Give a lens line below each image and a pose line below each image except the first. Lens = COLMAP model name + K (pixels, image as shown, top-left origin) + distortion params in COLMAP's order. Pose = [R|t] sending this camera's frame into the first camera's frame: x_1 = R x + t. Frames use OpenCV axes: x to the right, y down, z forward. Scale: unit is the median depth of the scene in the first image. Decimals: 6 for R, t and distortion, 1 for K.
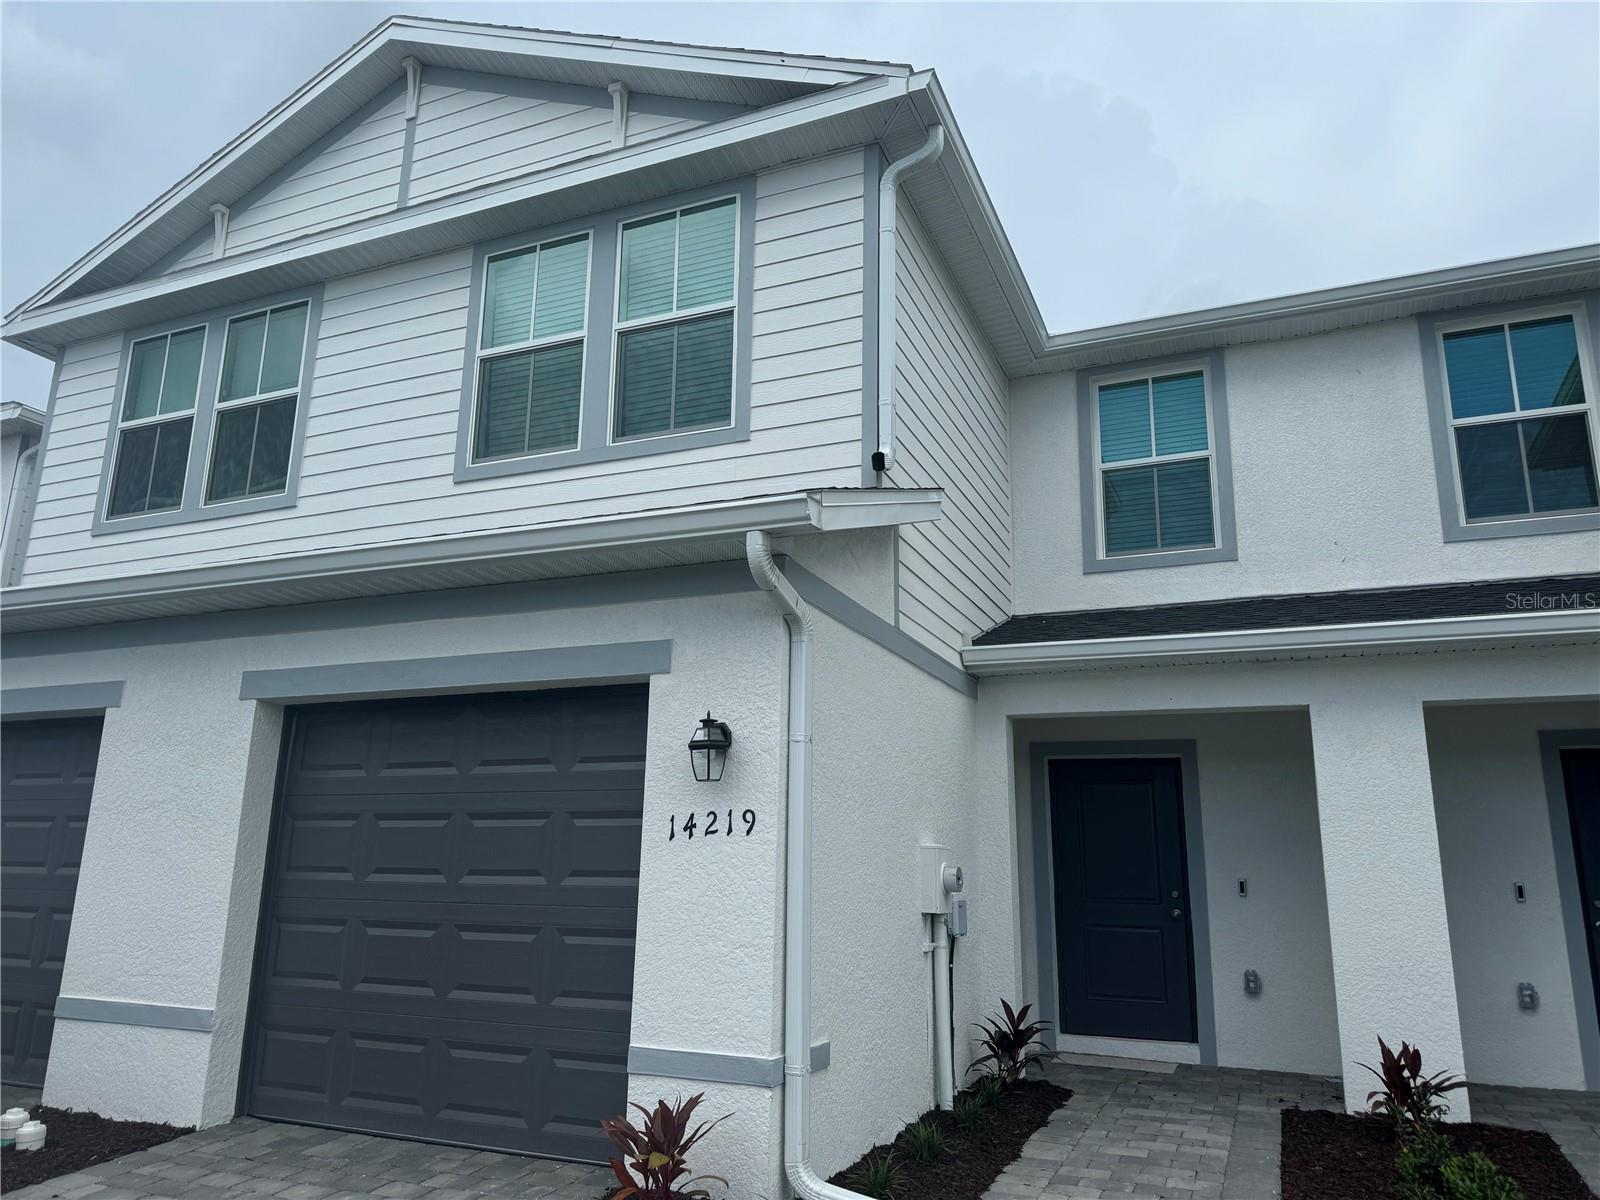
lens RADIAL K [[1123.5, 0, 799.1], [0, 1123.5, 606.1], [0, 0, 1]] dist [0.073423, -0.077969]
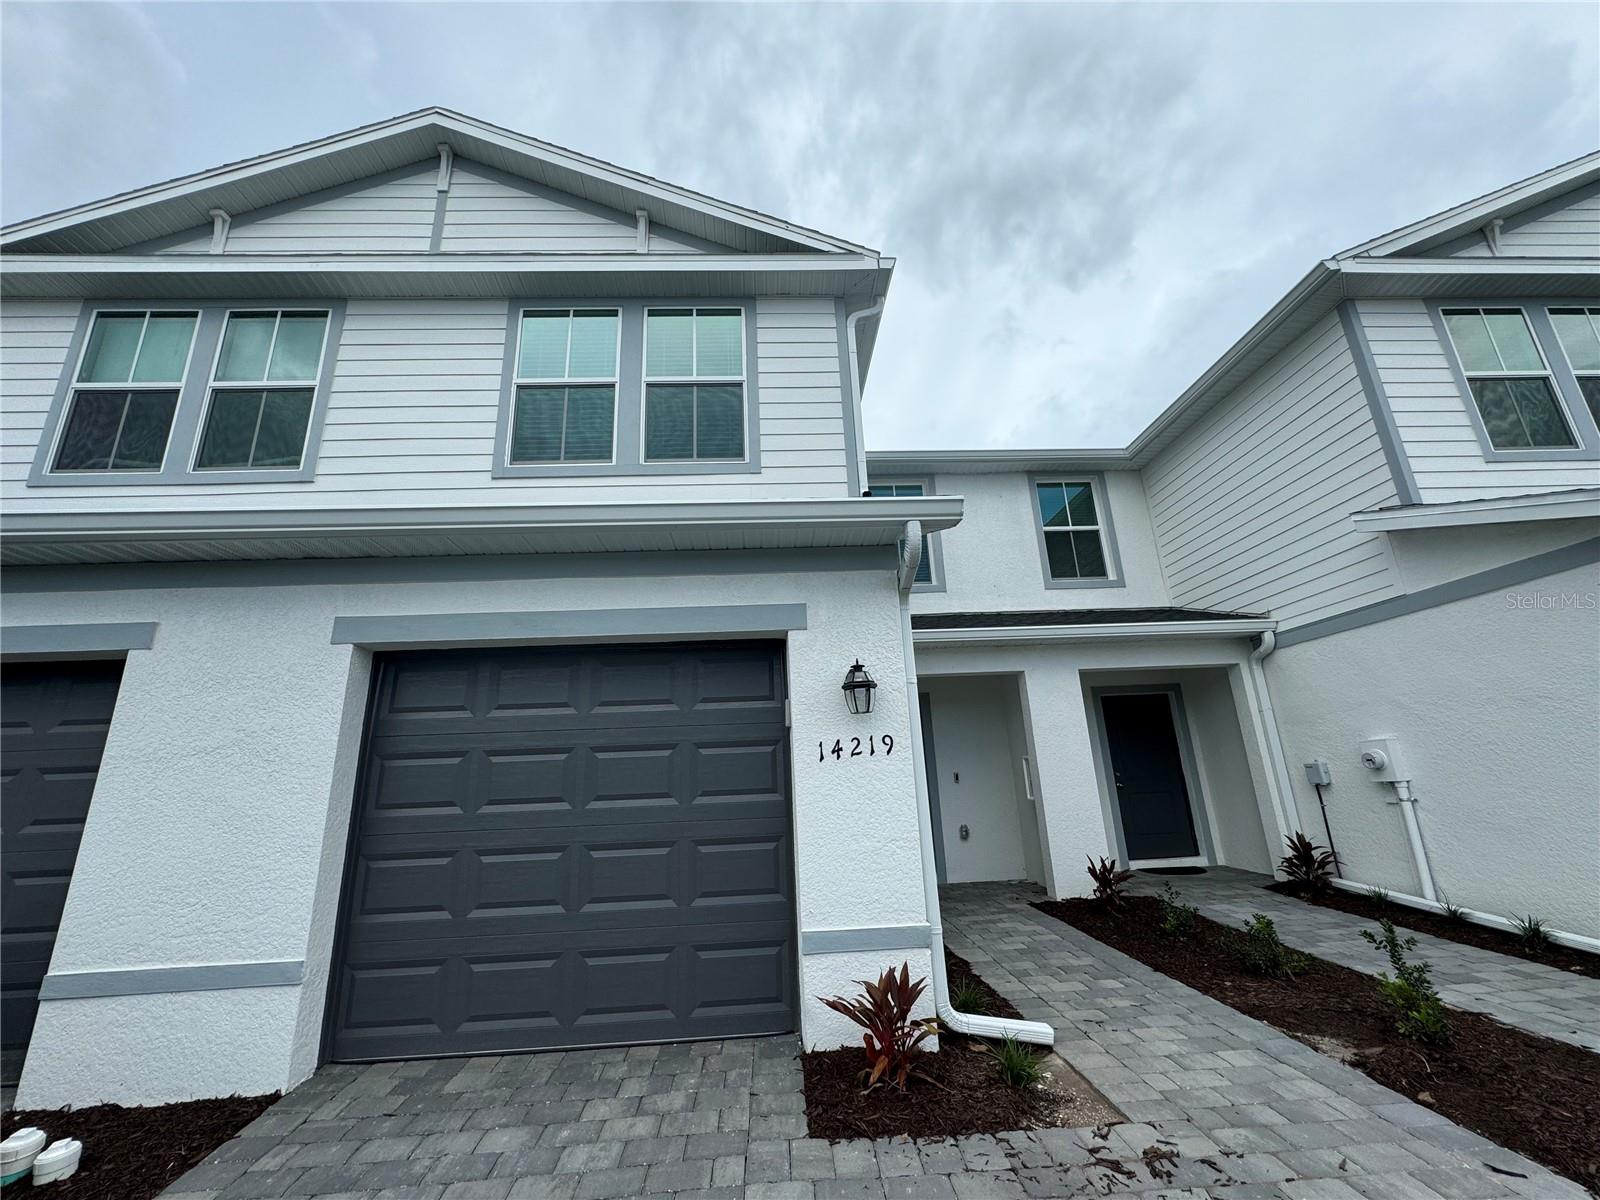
lens RADIAL K [[635.3, 0, 800.0], [0, 635.3, 600.0], [0, 0, 1]] dist [0.001085, 0.000325]
pose [[0.895787, 0.065653, 0.439608, -0.335499], [-0.045547, 0.997383, -0.056142, 0.050728], [-0.442144, 0.030268, 0.896433, 0.272495]]
